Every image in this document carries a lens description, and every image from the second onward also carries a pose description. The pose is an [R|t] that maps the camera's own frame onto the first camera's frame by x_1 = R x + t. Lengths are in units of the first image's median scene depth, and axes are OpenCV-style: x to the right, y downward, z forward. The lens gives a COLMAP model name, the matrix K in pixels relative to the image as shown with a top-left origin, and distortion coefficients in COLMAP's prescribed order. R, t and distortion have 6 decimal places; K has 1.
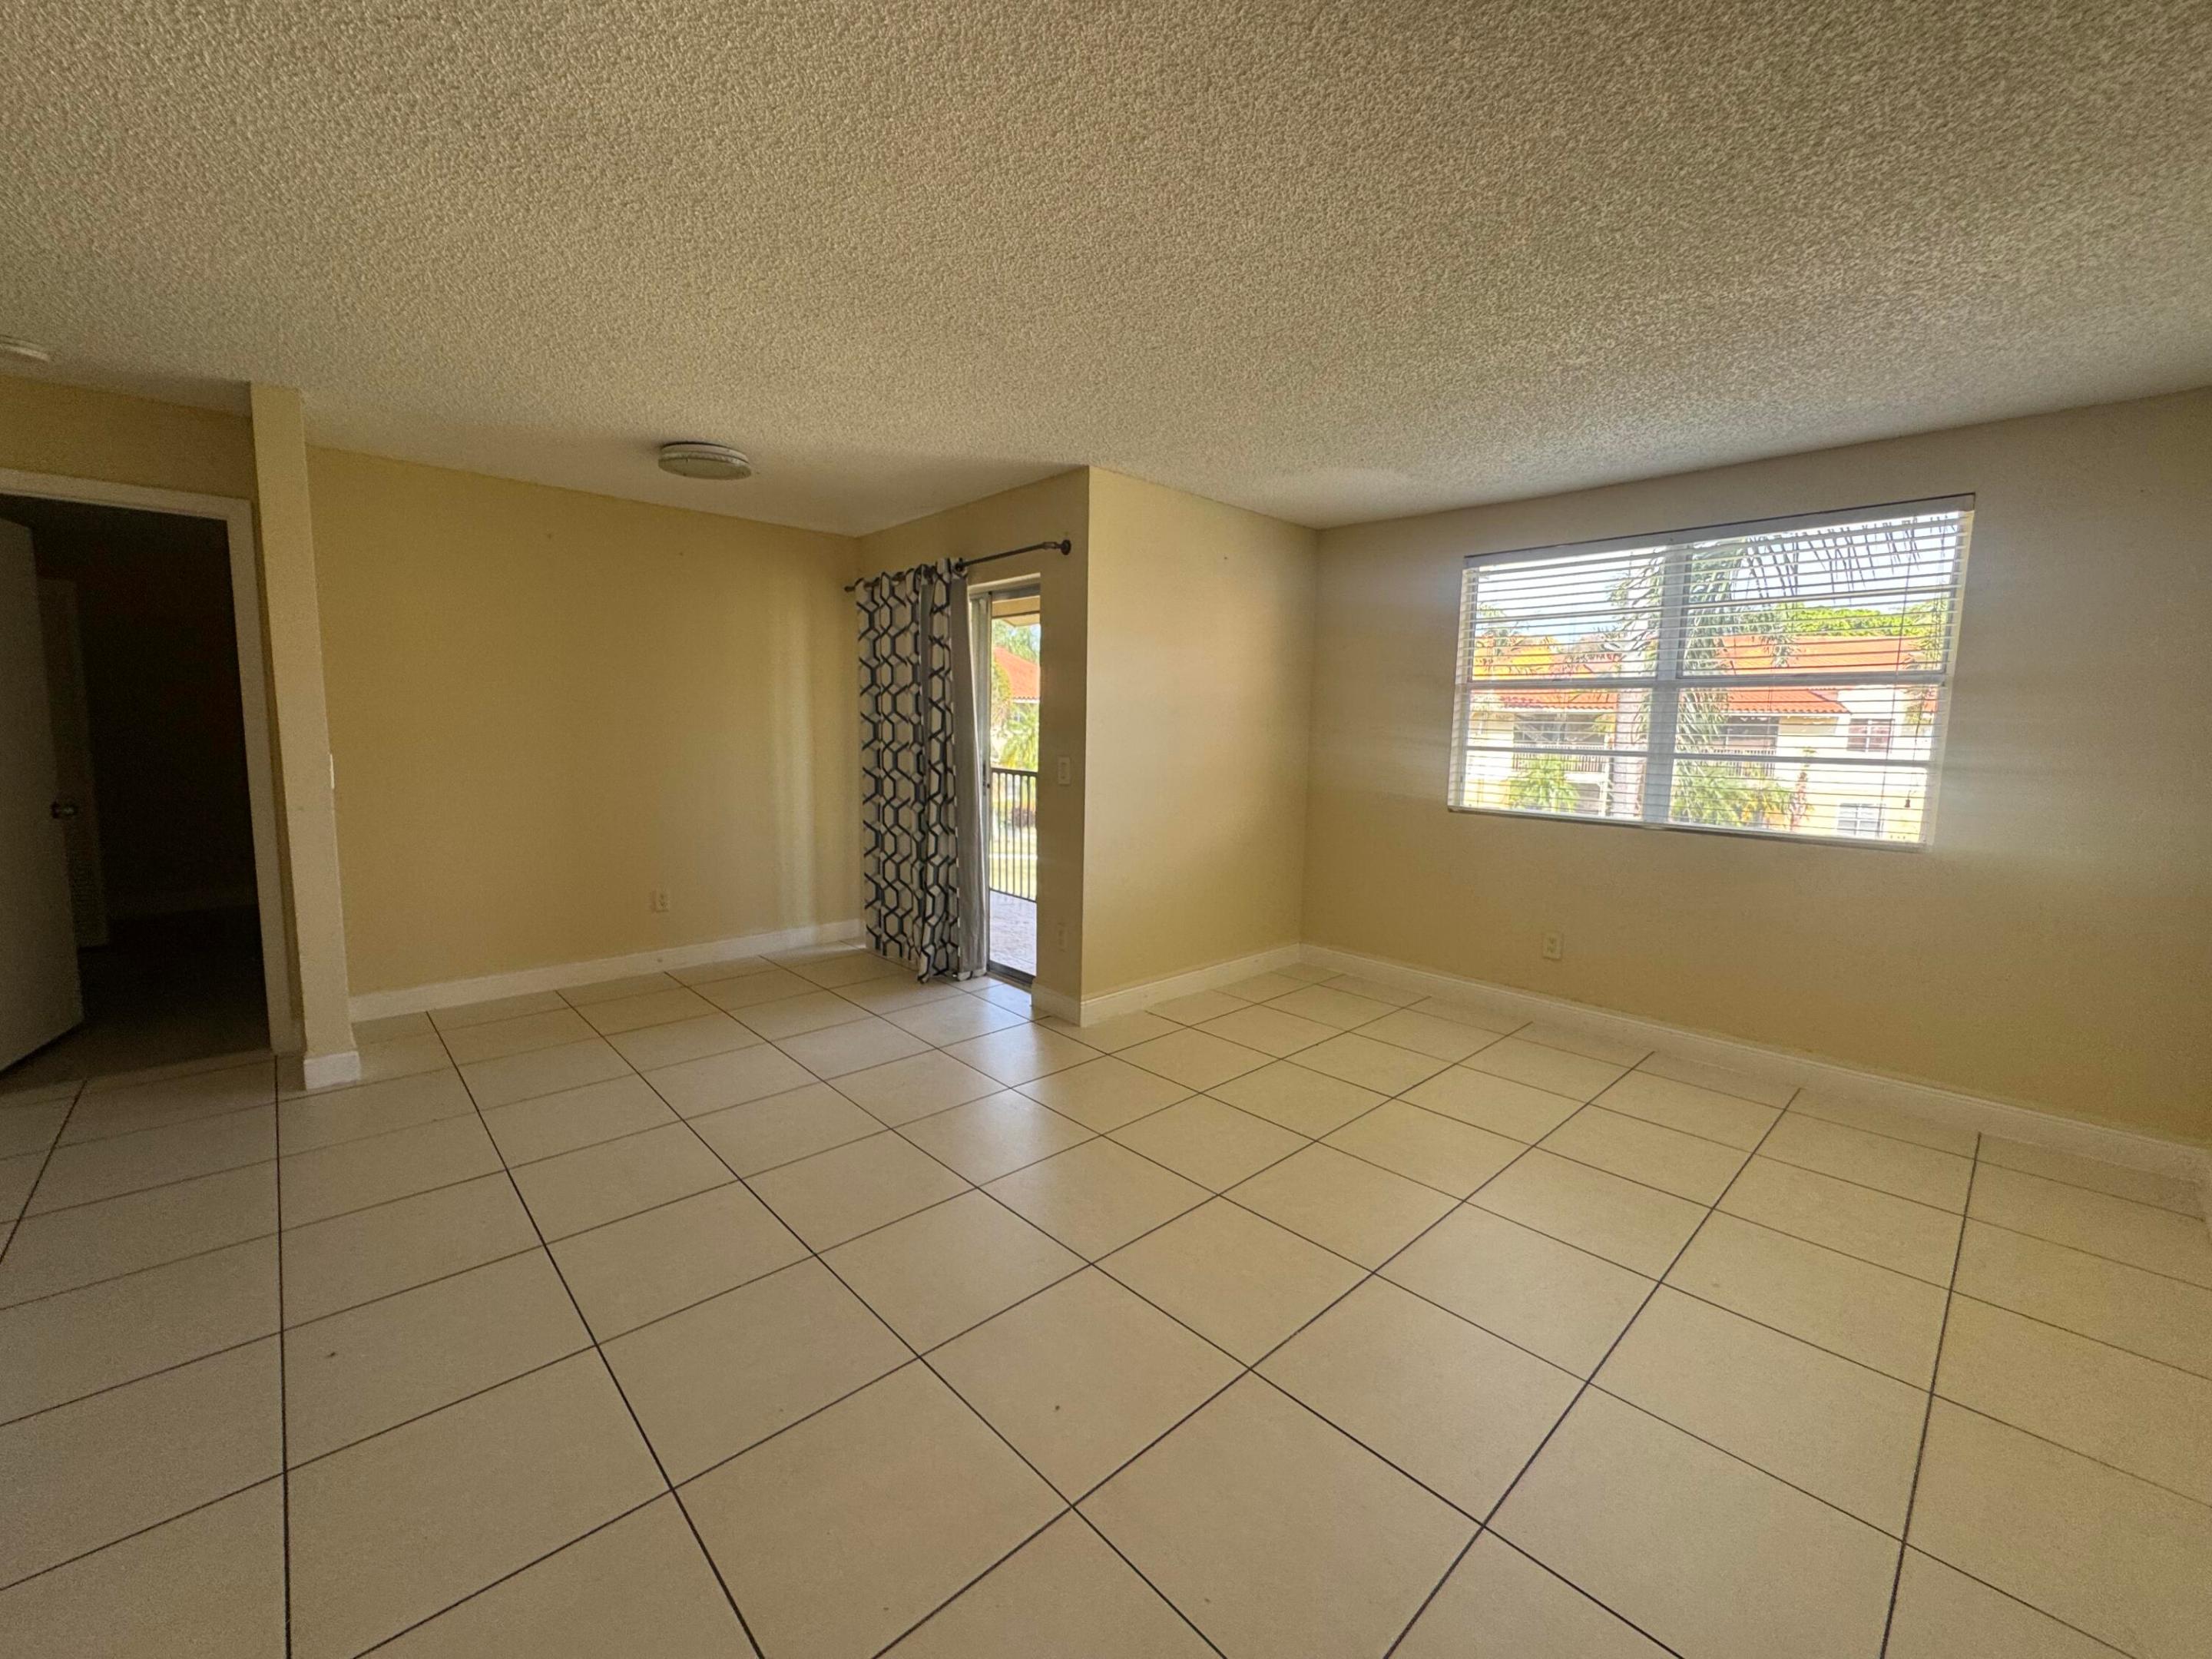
lens RADIAL K [[889.0, 0, 1102.5], [0, 889.0, 822.0], [0, 0, 1]] dist [-0.001955, 0.000402]
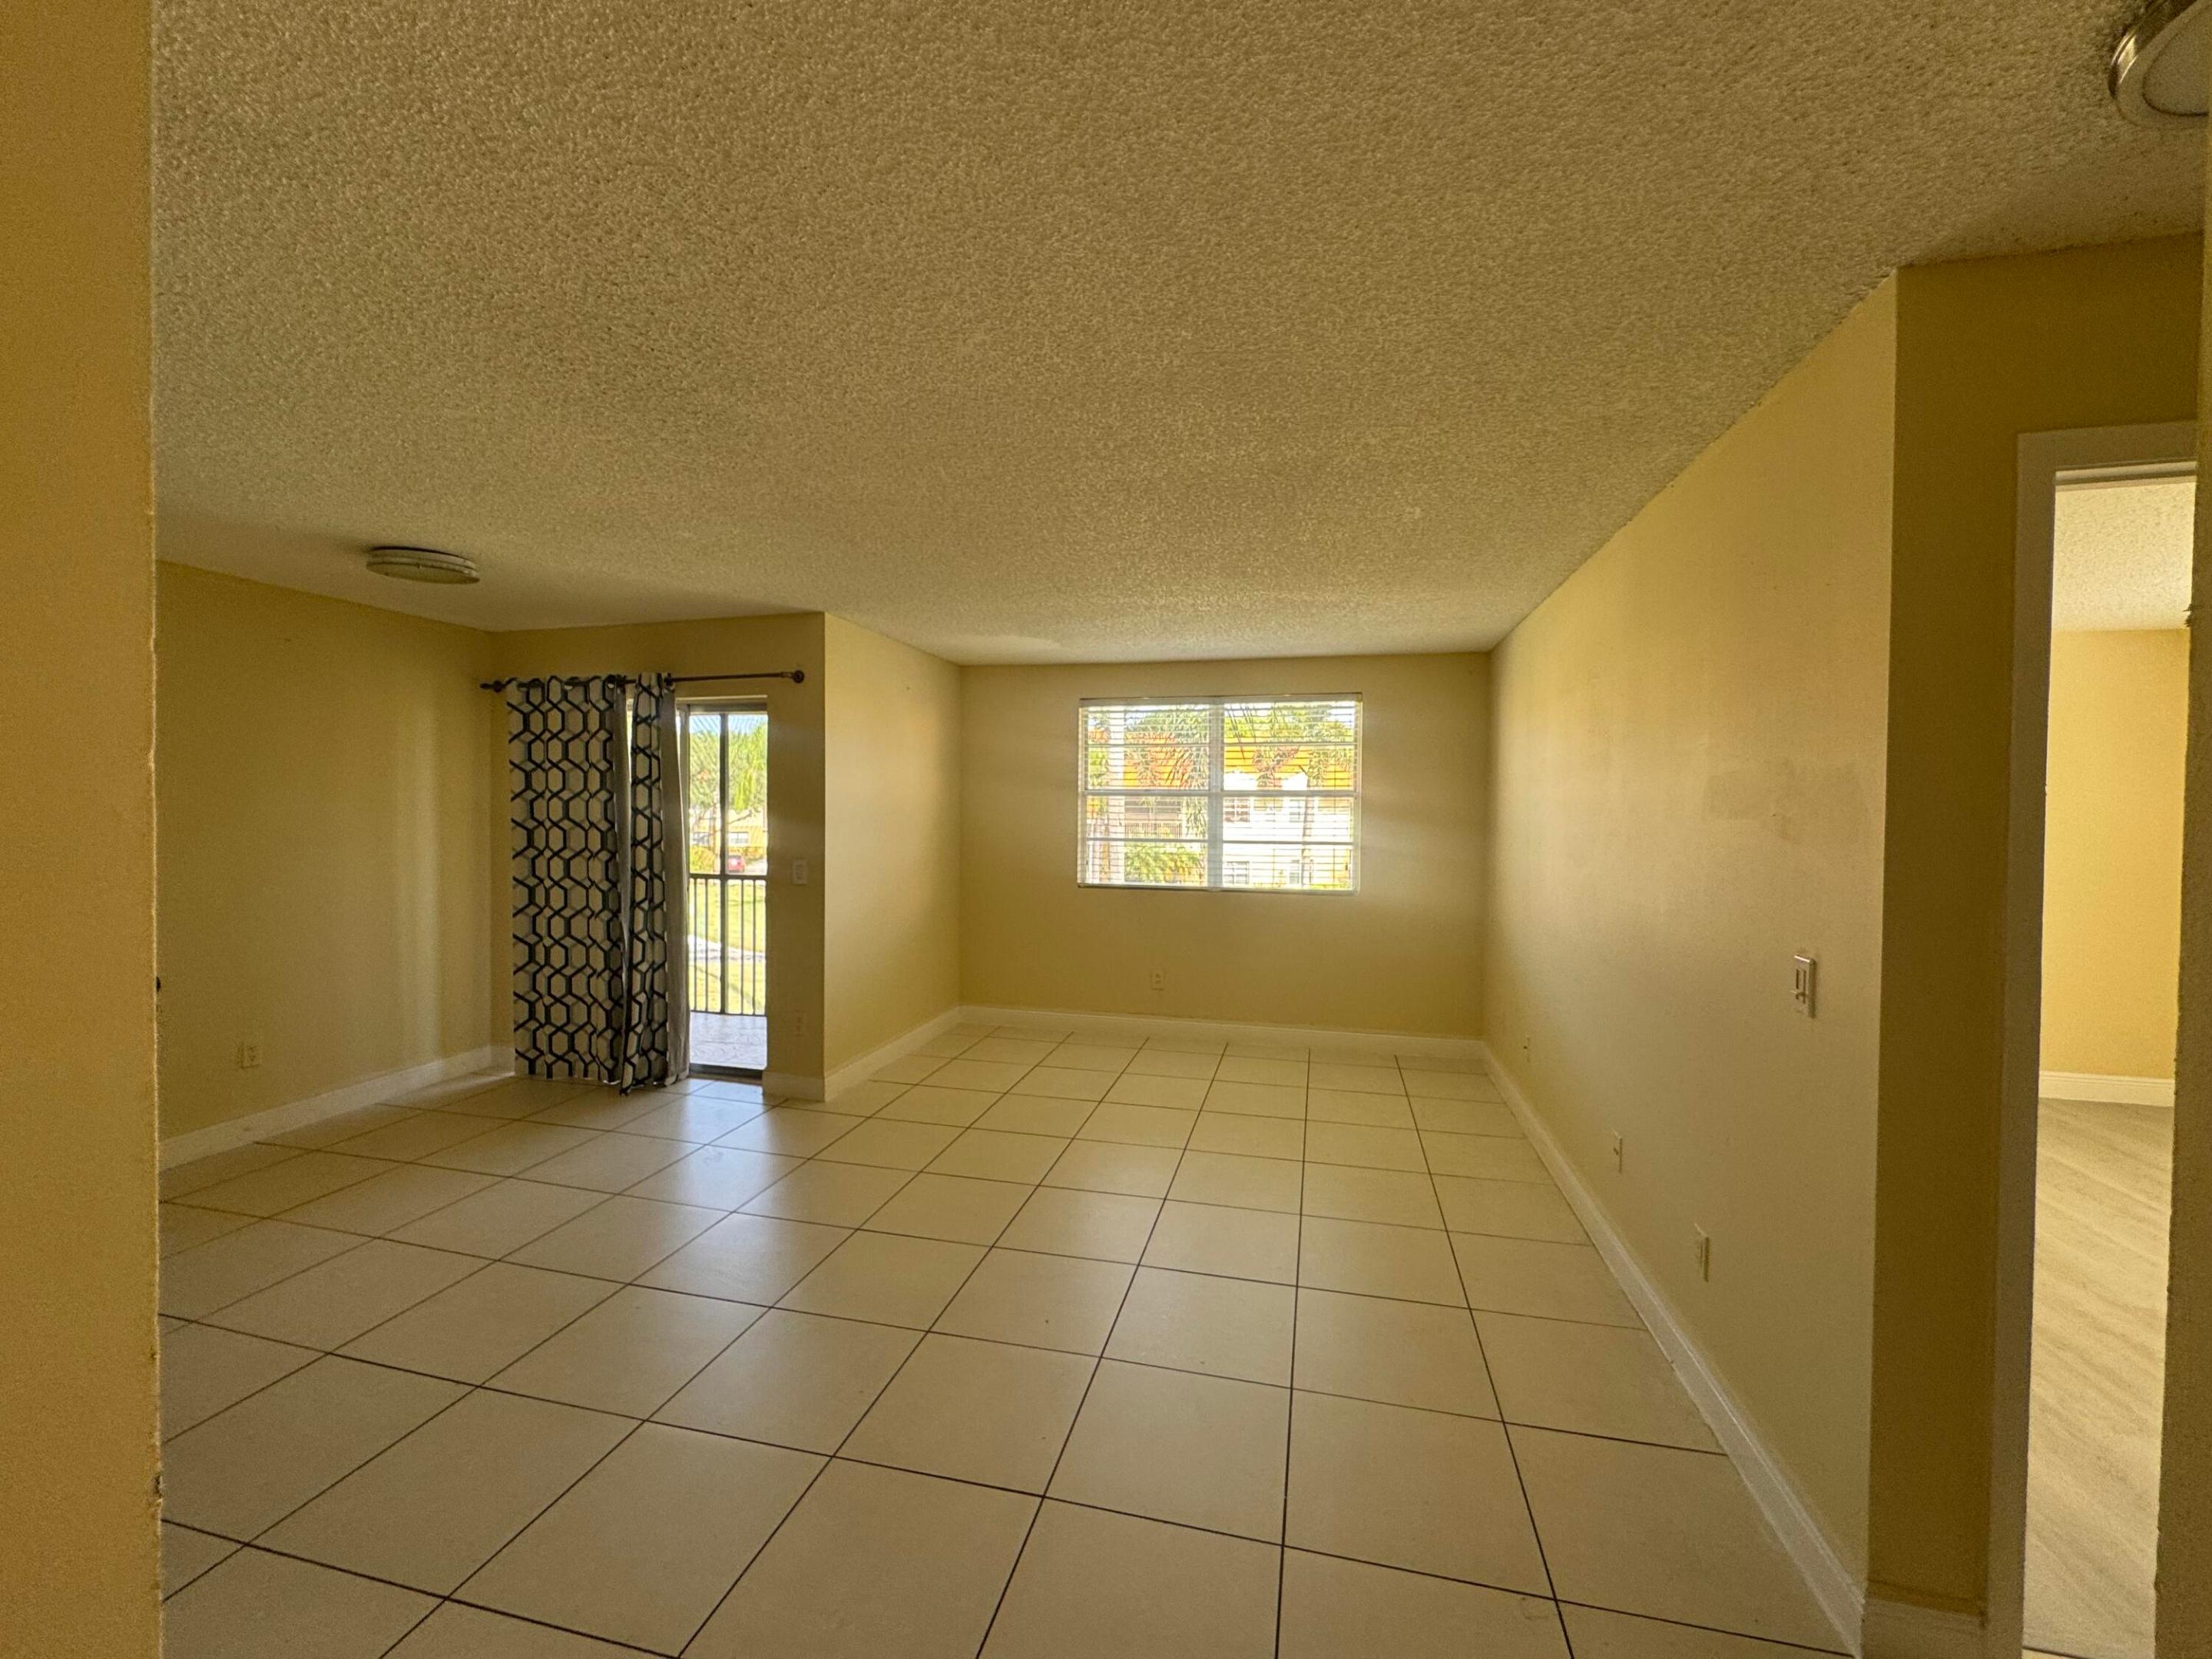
lens RADIAL K [[889.0, 0, 1101.3], [0, 889.0, 826.8], [0, 0, 1]] dist [-0.001955, 0.000402]
pose [[0.839028, -0.022153, 0.543637, -0.295215], [0.066736, 0.995816, -0.062417, -0.017432], [-0.539980, 0.088650, 0.836997, -0.129284]]
